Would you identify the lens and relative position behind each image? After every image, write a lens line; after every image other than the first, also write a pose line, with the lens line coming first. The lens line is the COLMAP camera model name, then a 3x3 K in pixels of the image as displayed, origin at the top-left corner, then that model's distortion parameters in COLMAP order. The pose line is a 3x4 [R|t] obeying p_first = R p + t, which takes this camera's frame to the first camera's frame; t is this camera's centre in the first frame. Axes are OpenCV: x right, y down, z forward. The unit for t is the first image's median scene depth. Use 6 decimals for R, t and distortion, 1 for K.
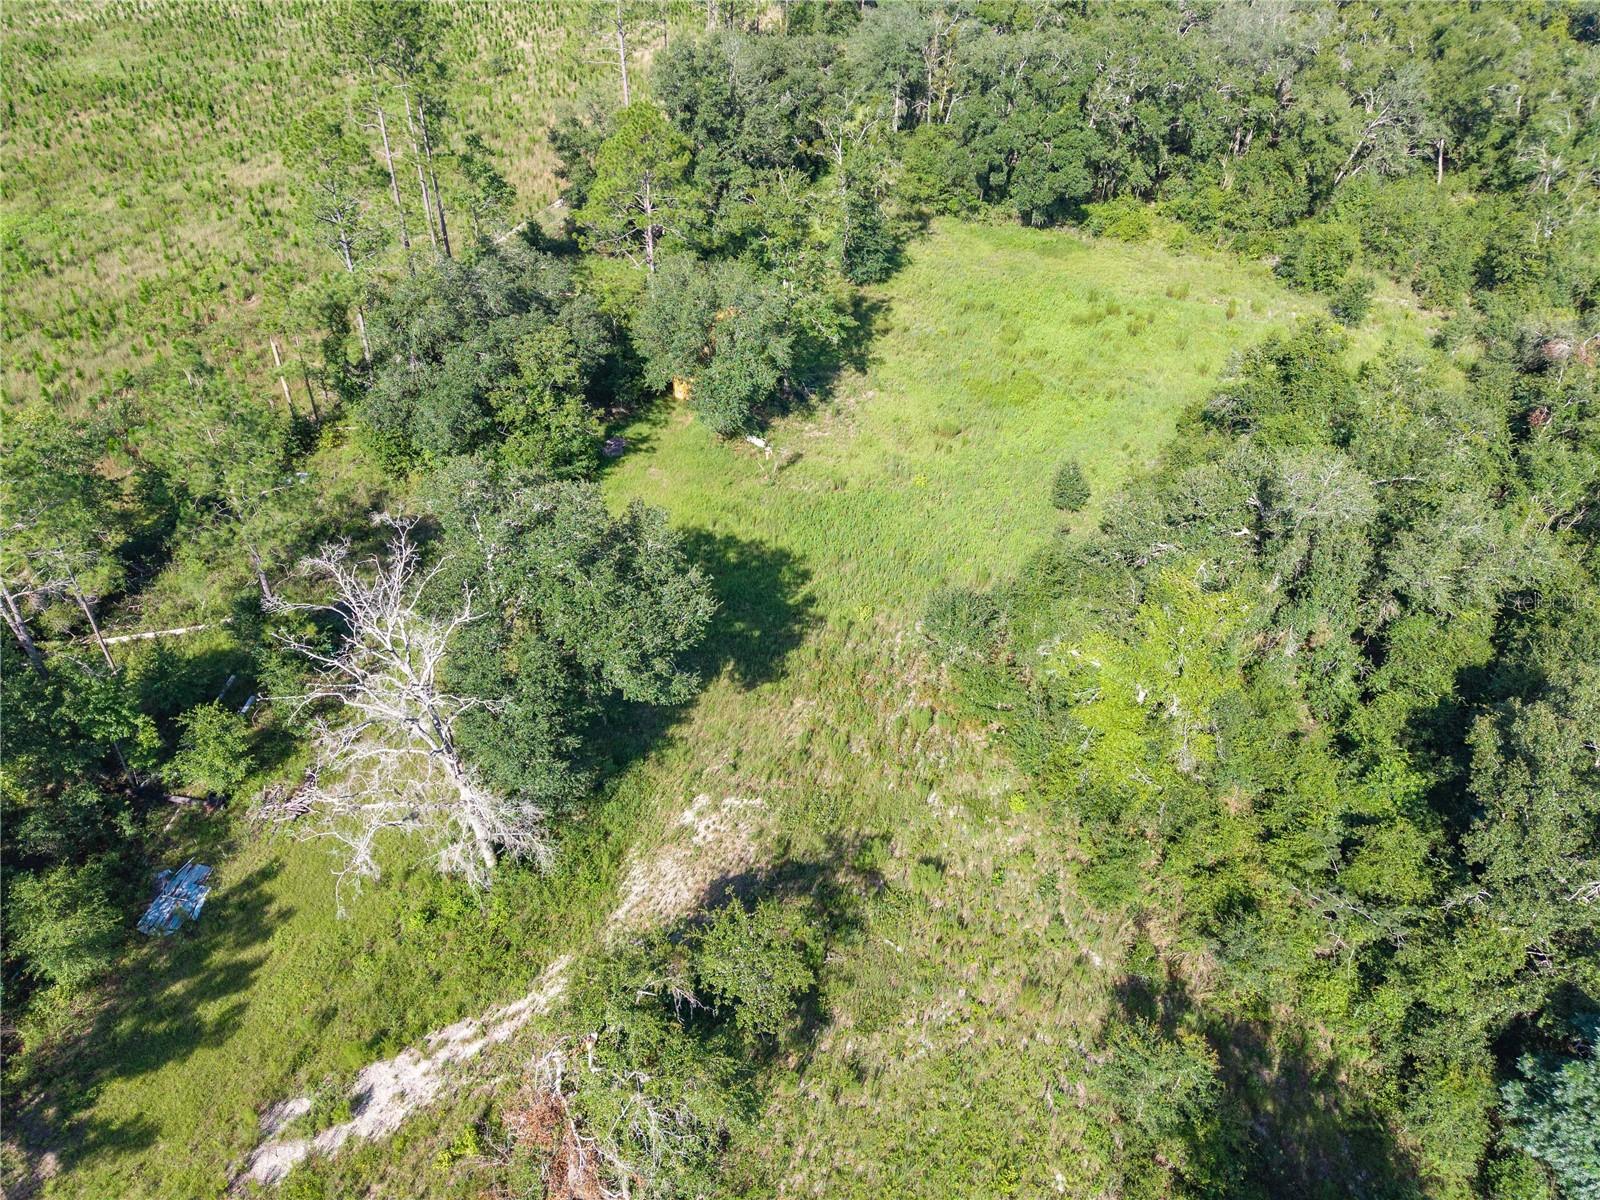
lens RADIAL K [[1094.5, 0, 791.1], [0, 1094.5, 591.0], [0, 0, 1]] dist [0.036248, -0.016872]
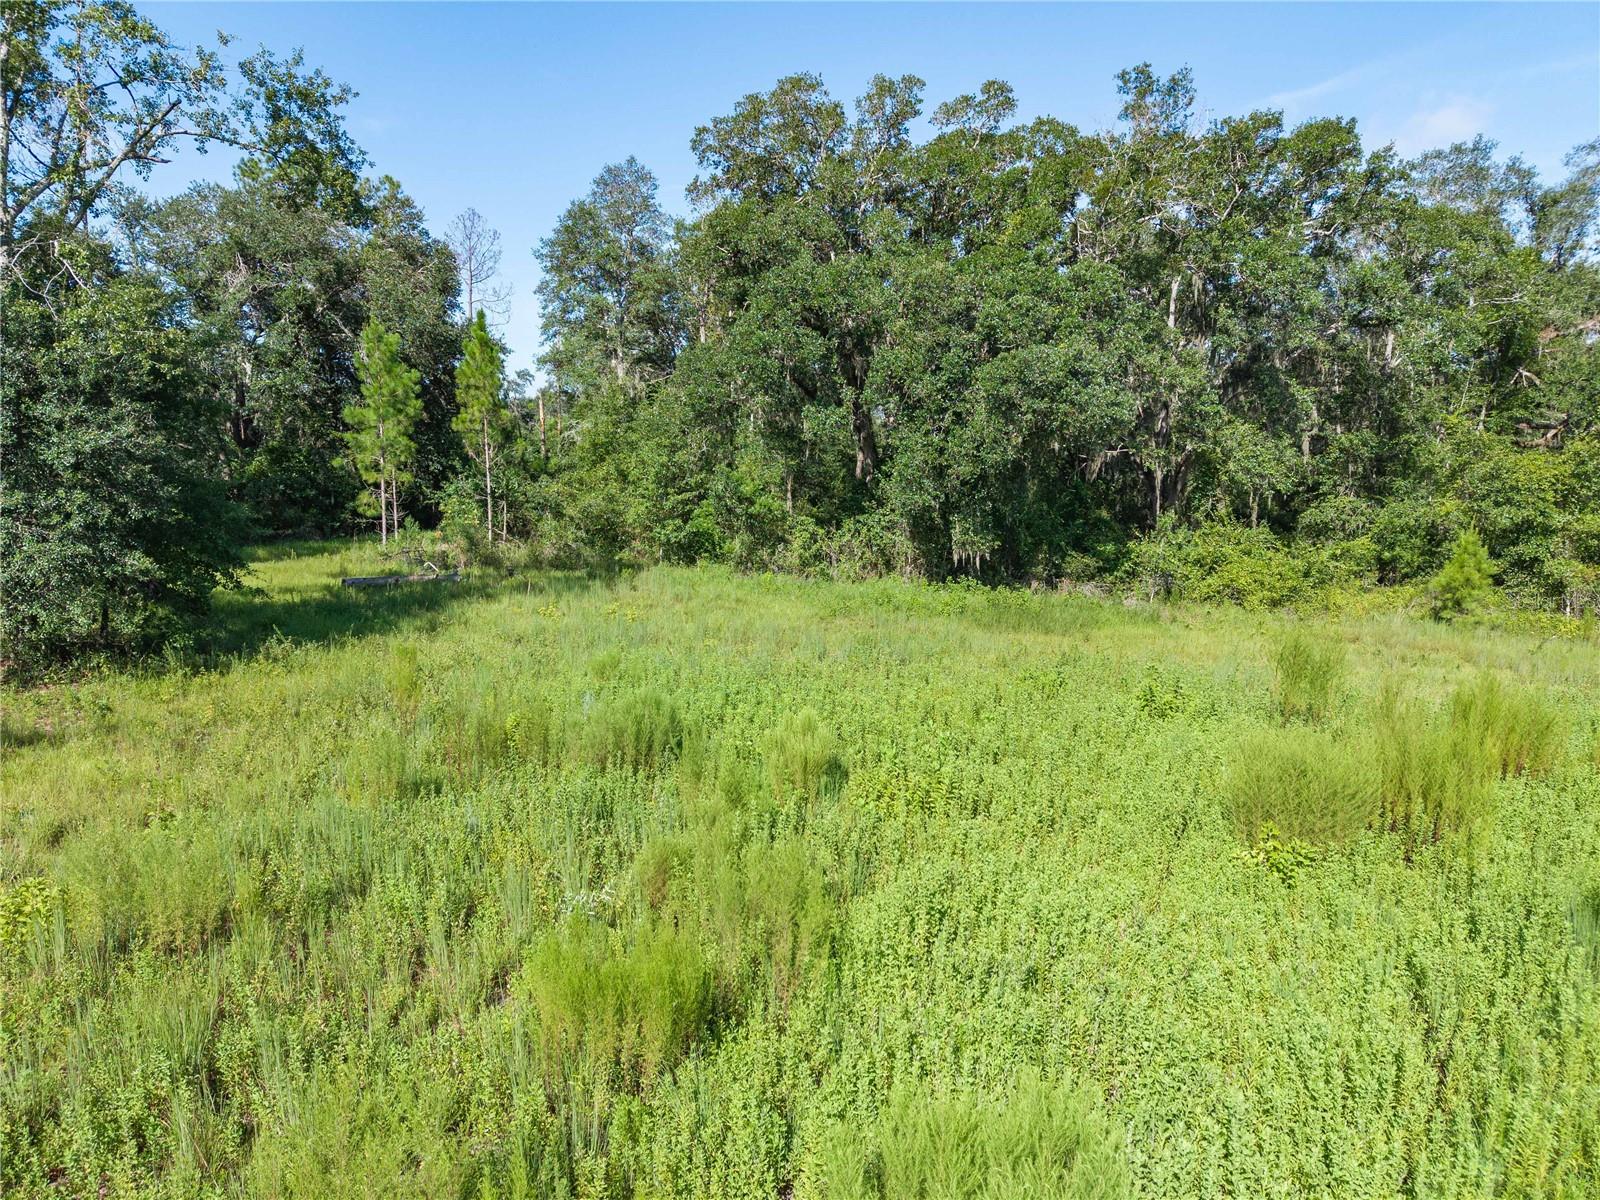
lens RADIAL K [[1094.5, 0, 802.1], [0, 1094.5, 600.3], [0, 0, 1]] dist [0.036248, -0.016872]
pose [[0.999648, -0.011694, 0.023798, 0.174471], [0.021978, 0.867545, -0.496874, -0.179344], [-0.014835, 0.497222, 0.867497, 0.764542]]
